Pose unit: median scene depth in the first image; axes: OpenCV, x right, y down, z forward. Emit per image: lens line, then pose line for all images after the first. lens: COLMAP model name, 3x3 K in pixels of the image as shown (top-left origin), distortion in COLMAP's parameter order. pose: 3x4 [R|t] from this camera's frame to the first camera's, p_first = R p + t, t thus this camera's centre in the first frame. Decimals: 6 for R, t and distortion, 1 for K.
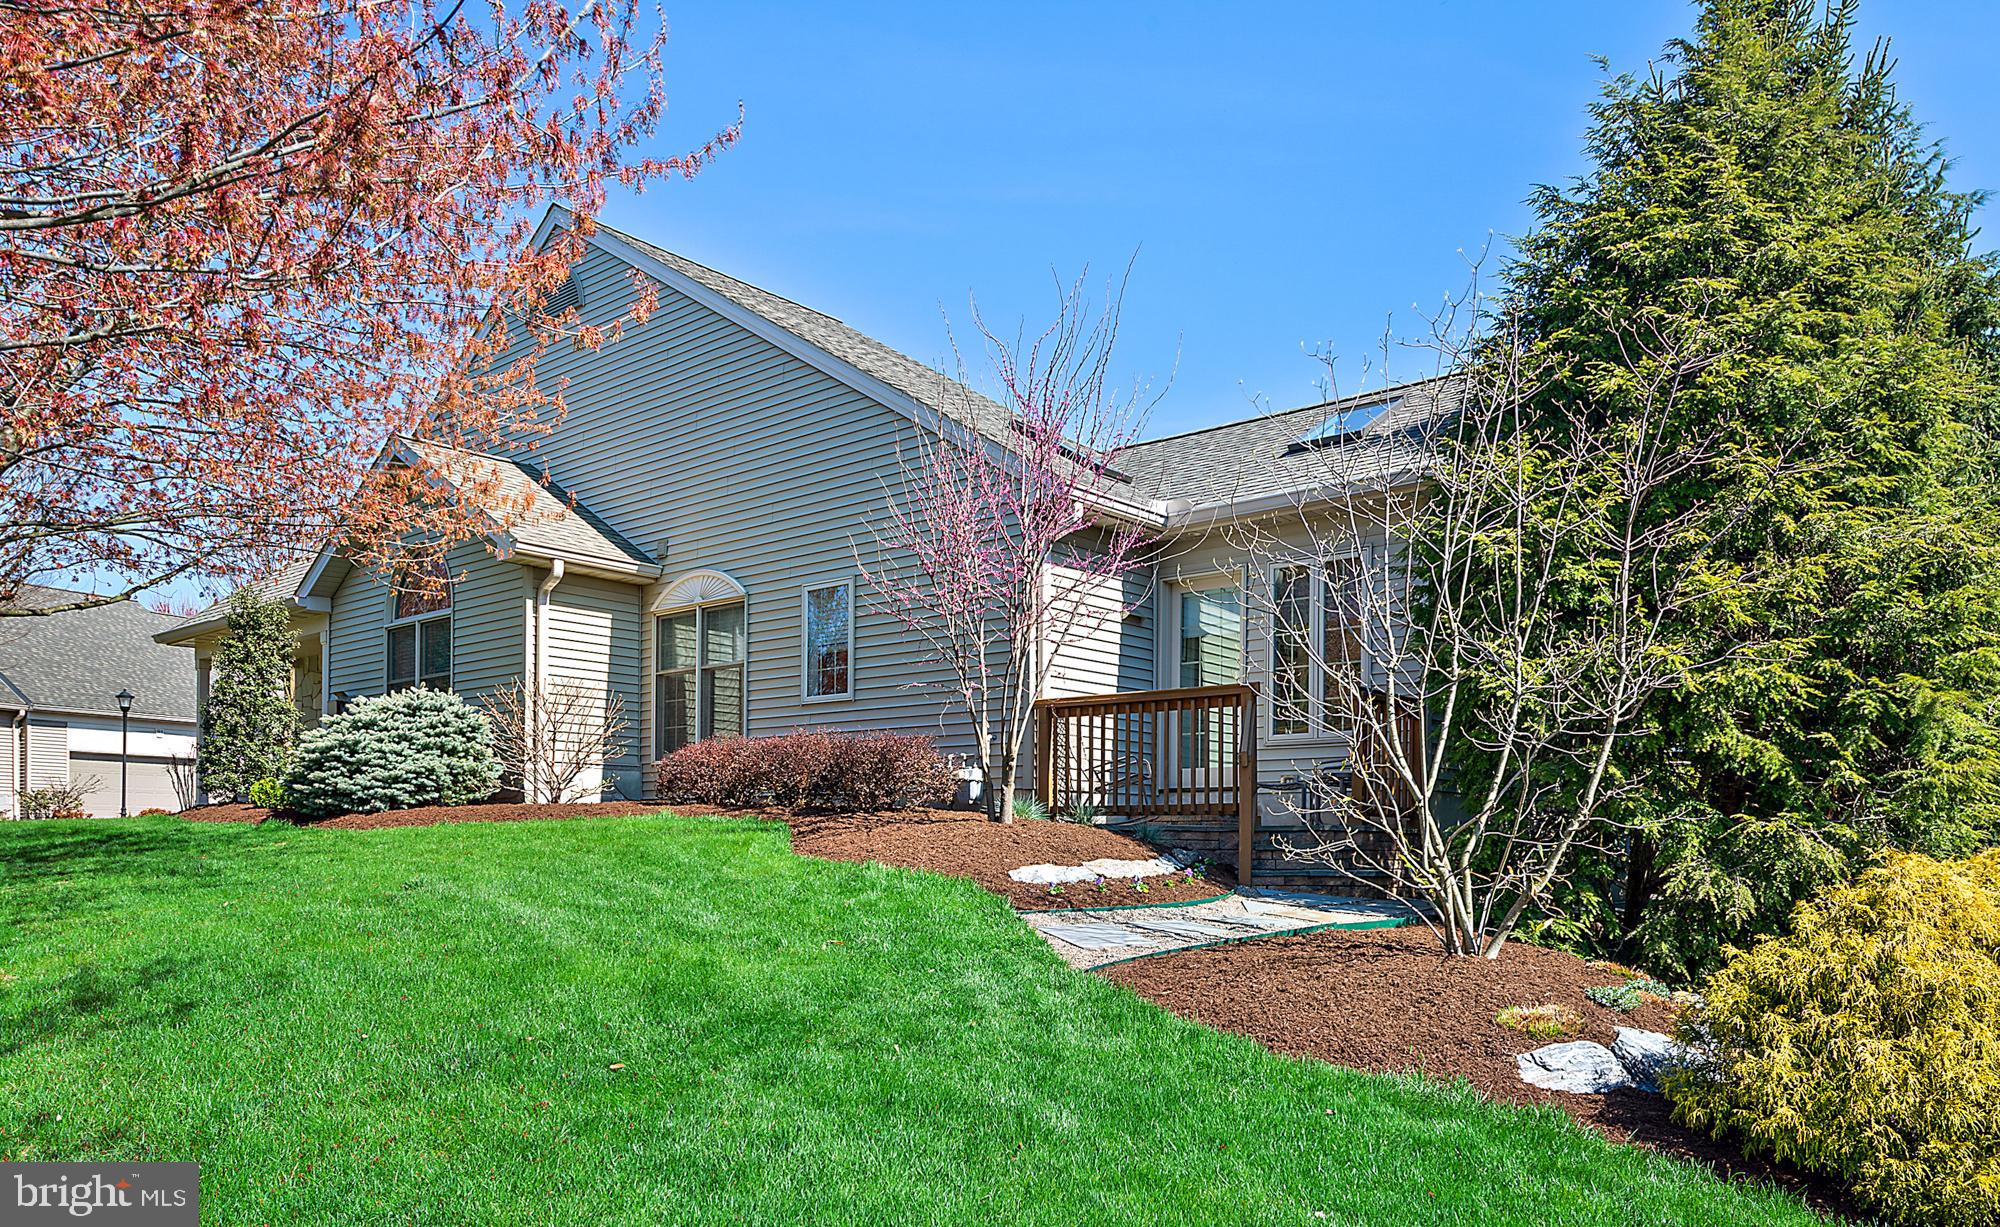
lens RADIAL K [[1371.9, 0, 1000.0], [0, 1371.9, 613.5], [0, 0, 1]] dist [-0.047337, -0.000107]
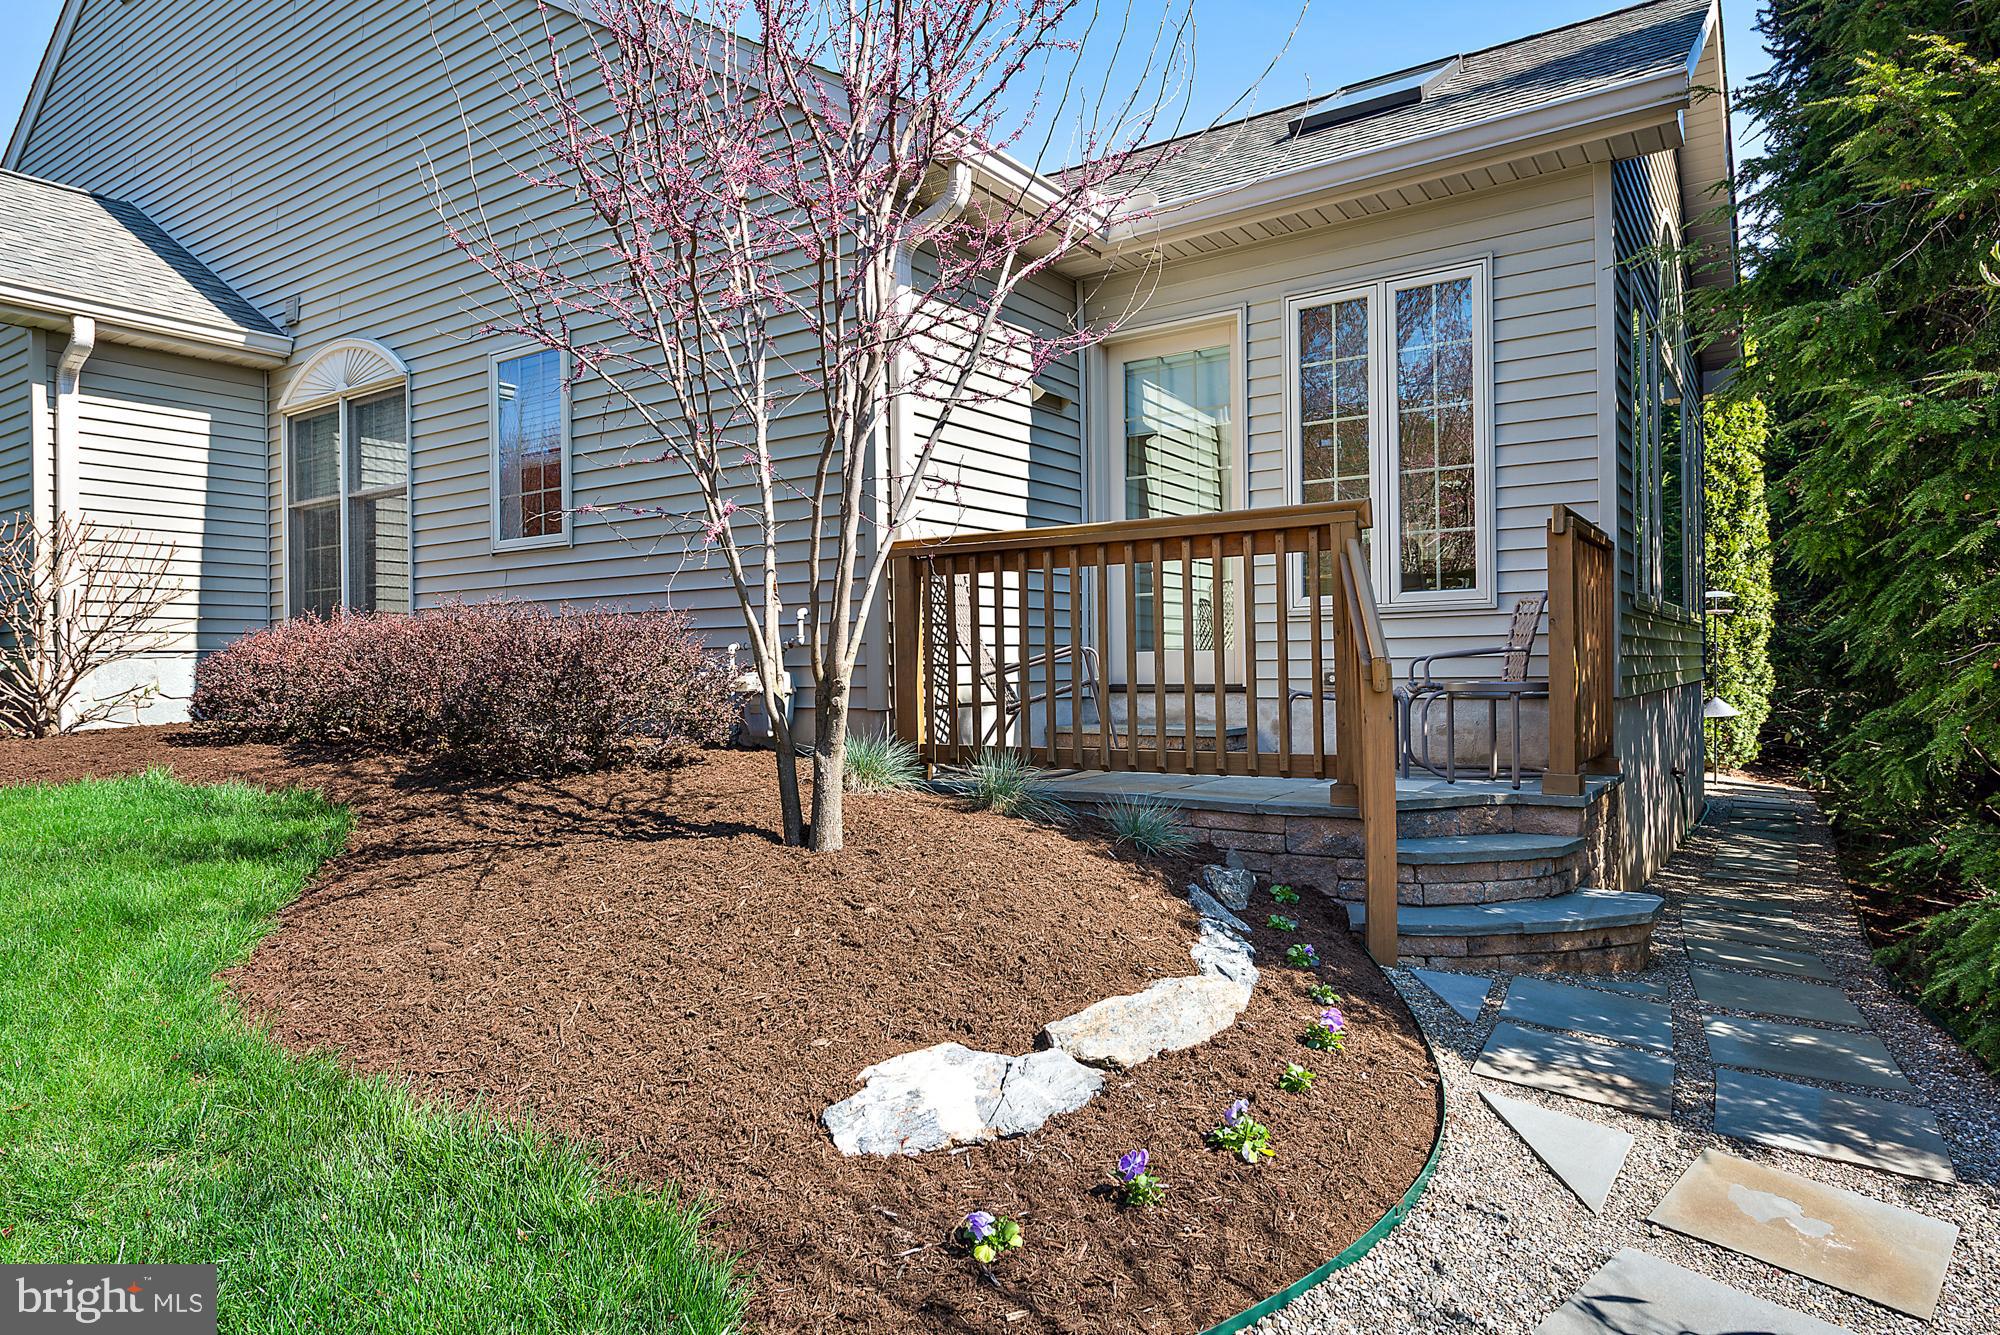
lens RADIAL K [[1157.3, 0, 996.7], [0, 1157.3, 646.1], [0, 0, 1]] dist [-0.000791, 0.000813]
pose [[0.991937, -0.023457, 0.124539, 0.009750], [0.003954, 0.987971, 0.154586, 0.030914], [-0.126667, -0.152848, 0.980099, 0.499129]]
